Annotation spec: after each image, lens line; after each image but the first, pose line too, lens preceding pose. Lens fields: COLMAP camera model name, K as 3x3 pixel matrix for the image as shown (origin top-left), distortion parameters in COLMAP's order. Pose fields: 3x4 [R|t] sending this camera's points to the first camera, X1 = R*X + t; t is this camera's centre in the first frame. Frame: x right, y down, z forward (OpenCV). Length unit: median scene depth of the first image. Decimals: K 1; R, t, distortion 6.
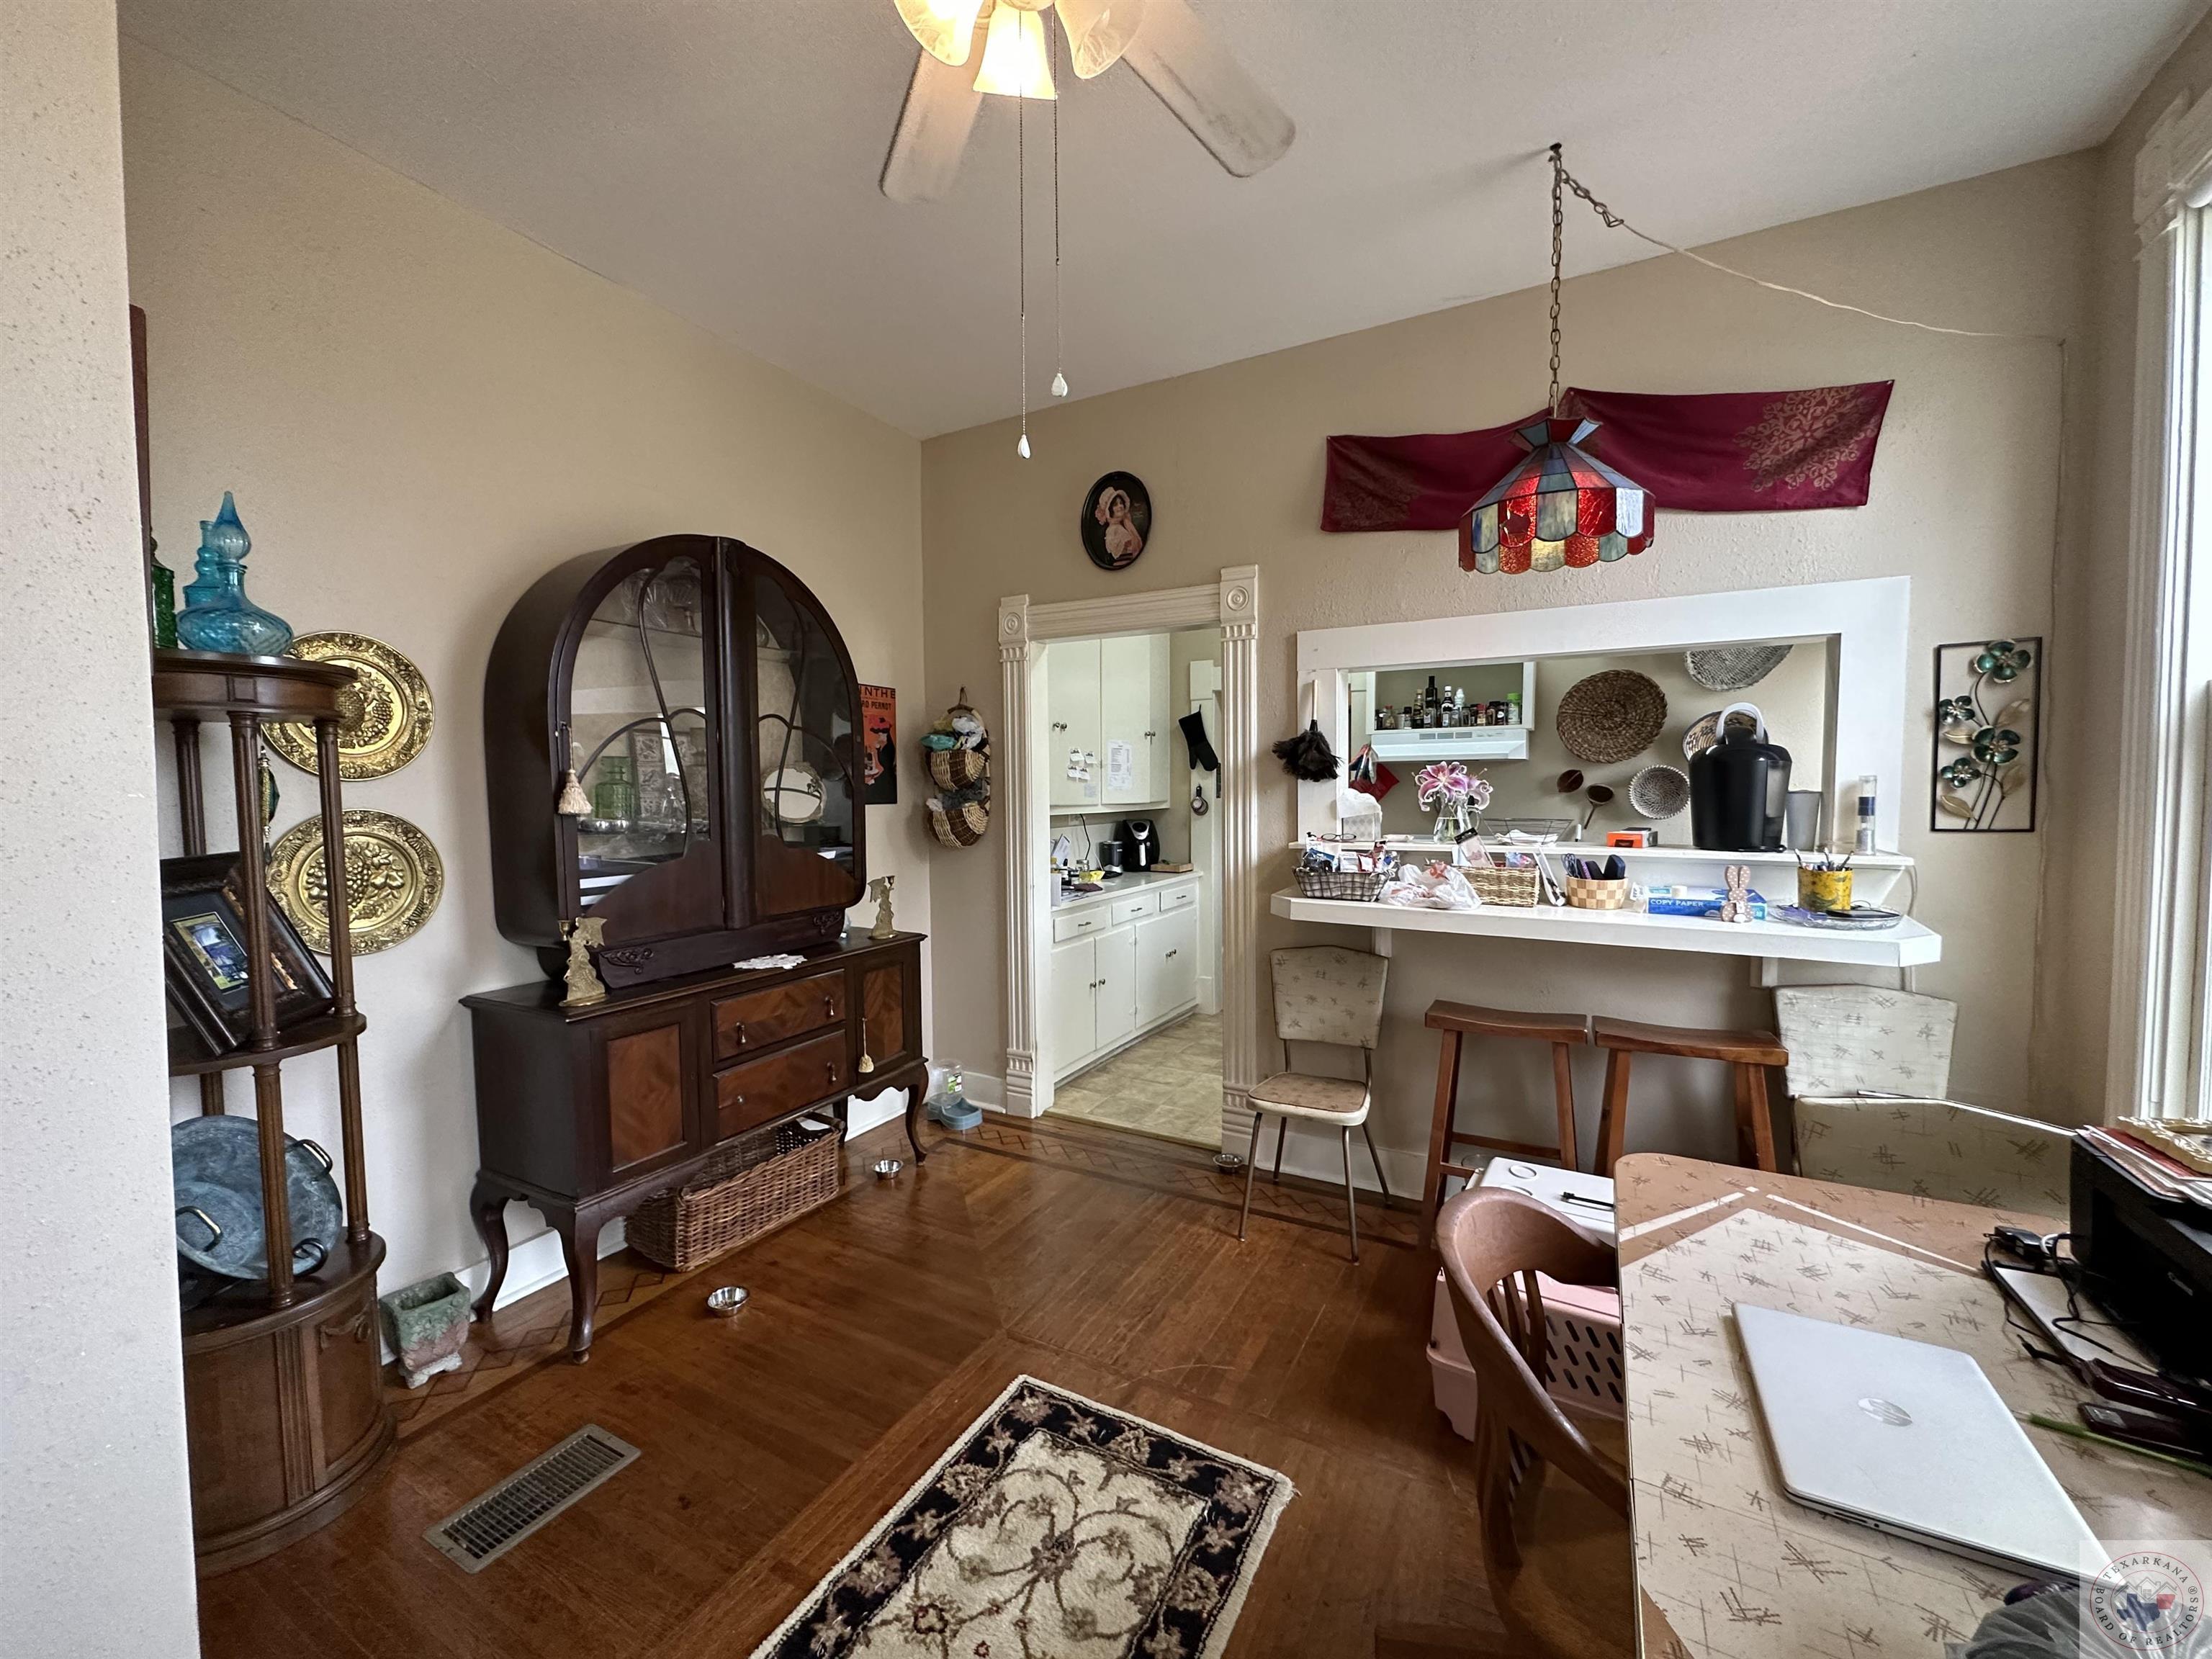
lens RADIAL K [[880.1, 0, 1111.7], [0, 880.1, 830.5], [0, 0, 1]] dist [-0.001551, -0.000102]
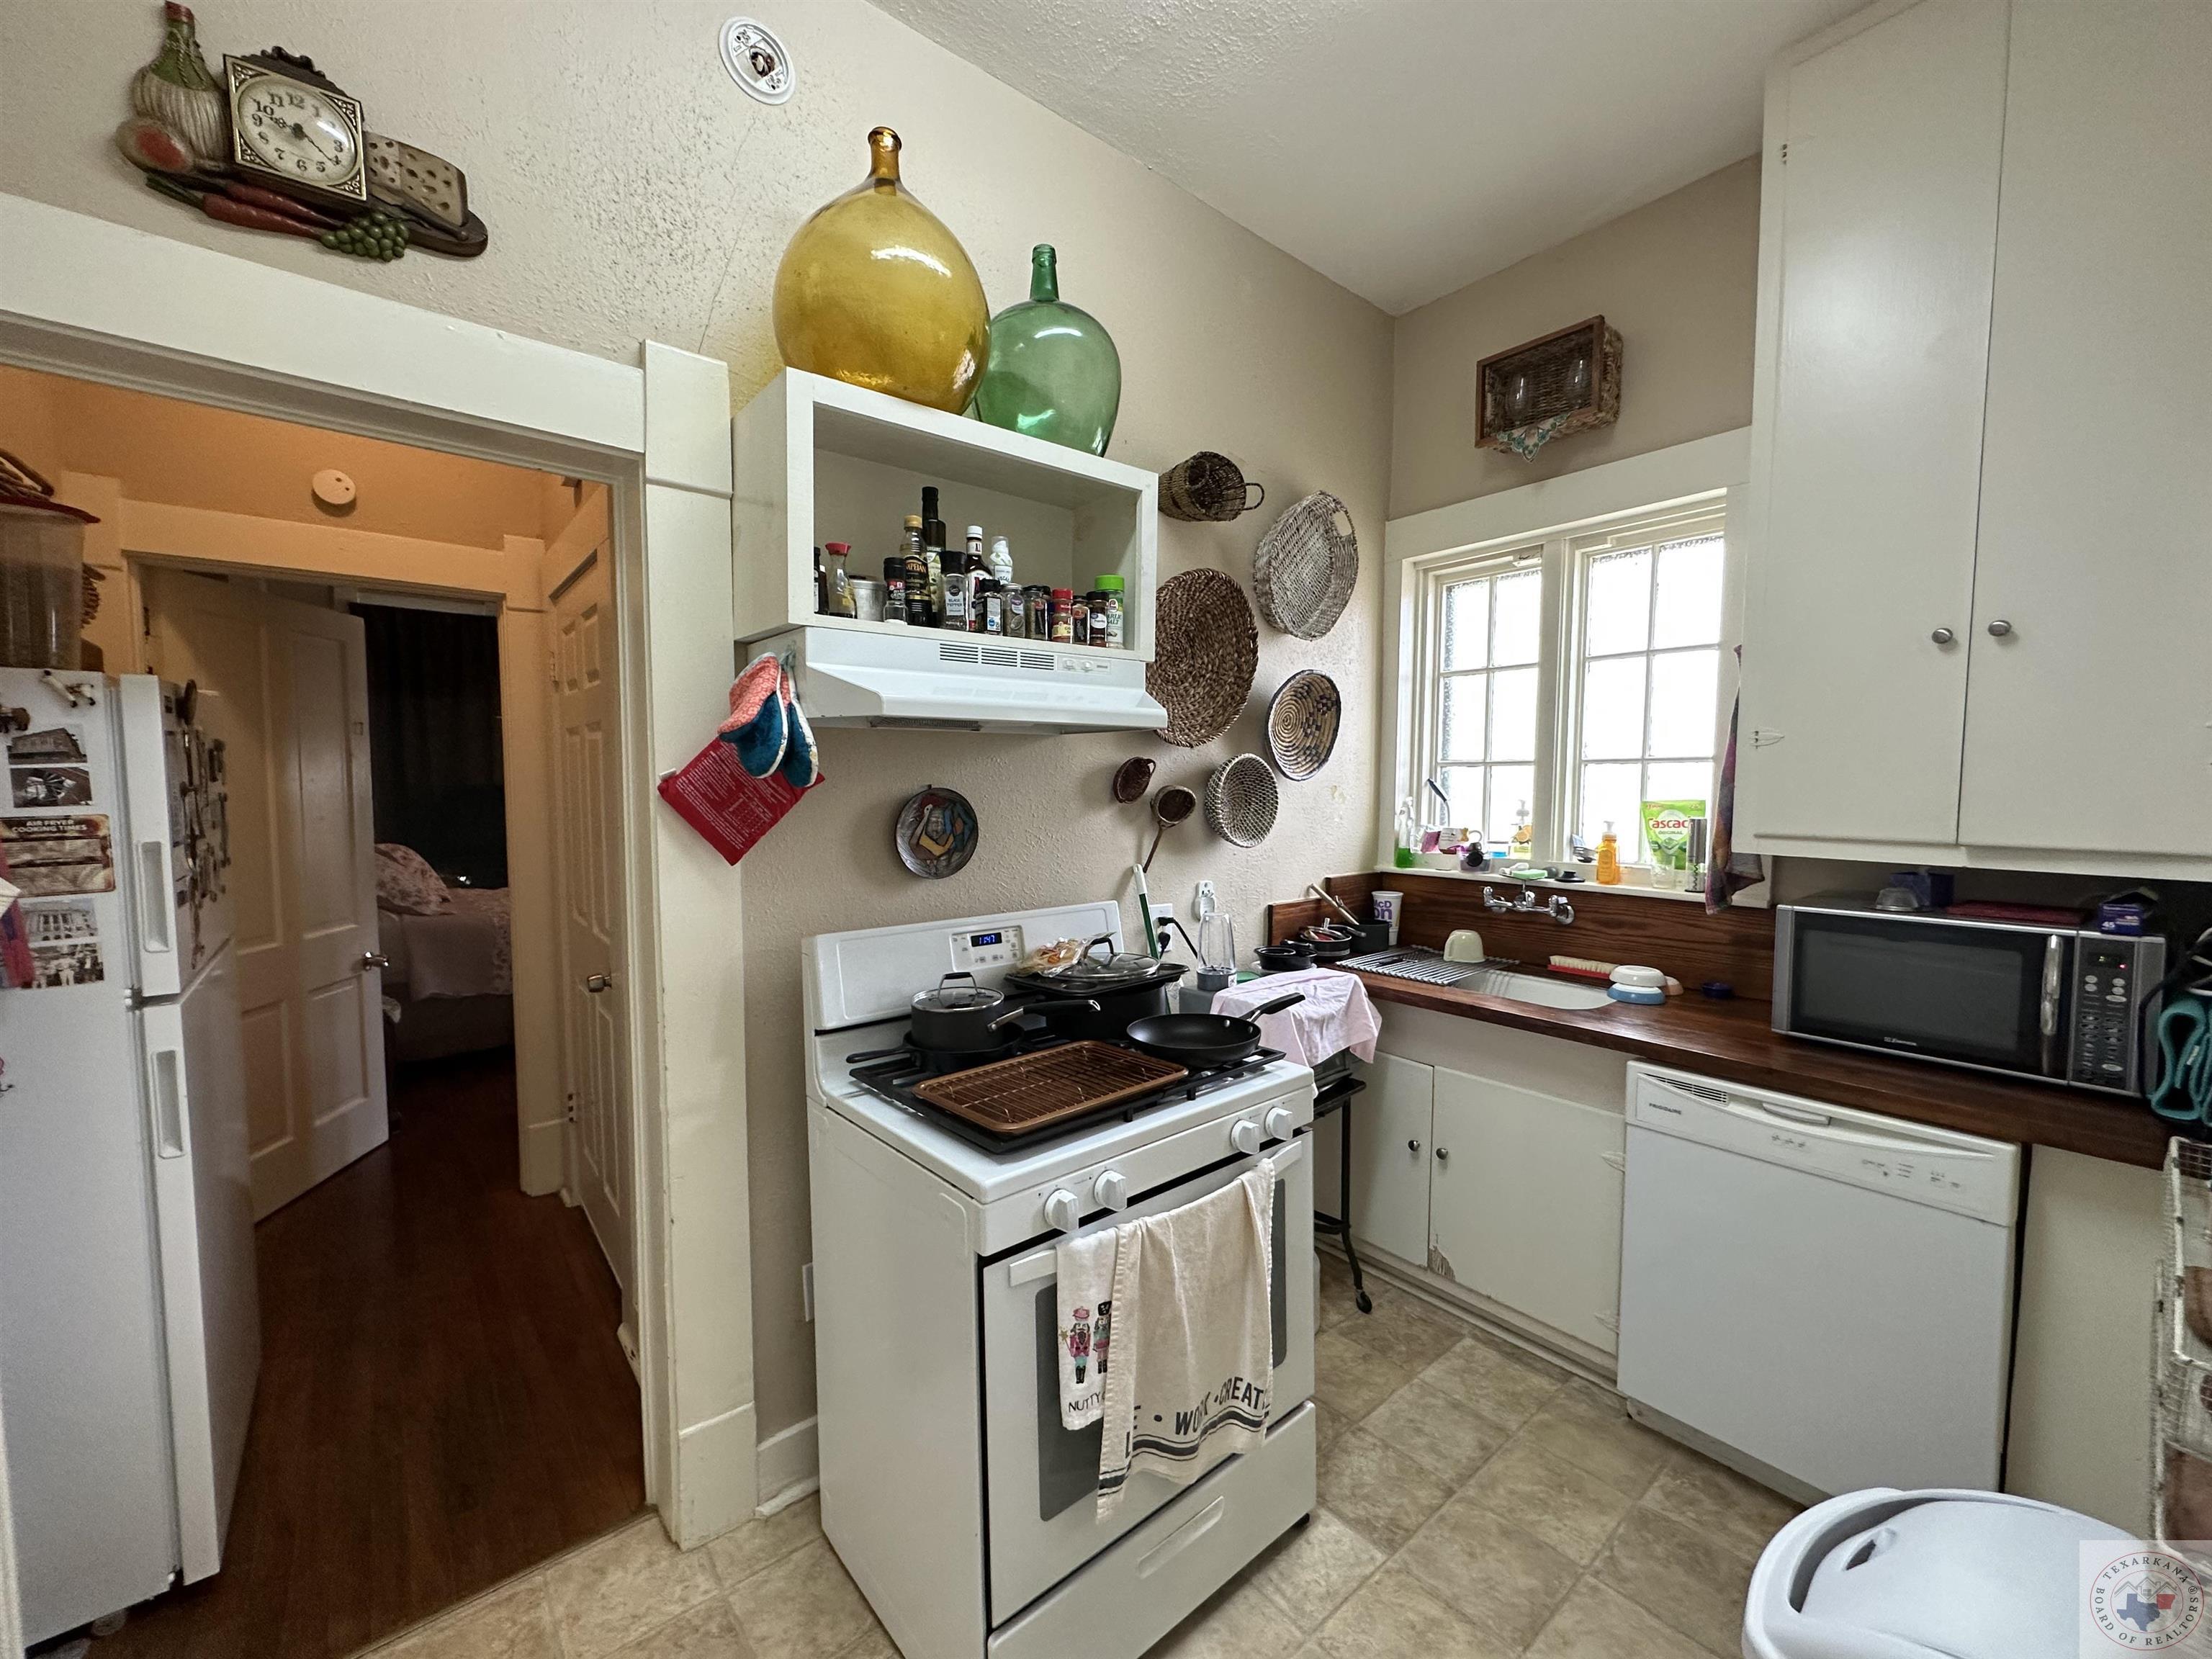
lens RADIAL K [[880.1, 0, 1112.8], [0, 880.1, 832.4], [0, 0, 1]] dist [-0.001551, -0.000102]
pose [[0.363753, -0.053932, 0.929933, 0.048066], [0.045507, 0.998159, 0.040089, -0.047266], [-0.930383, 0.027736, 0.365538, 0.831796]]
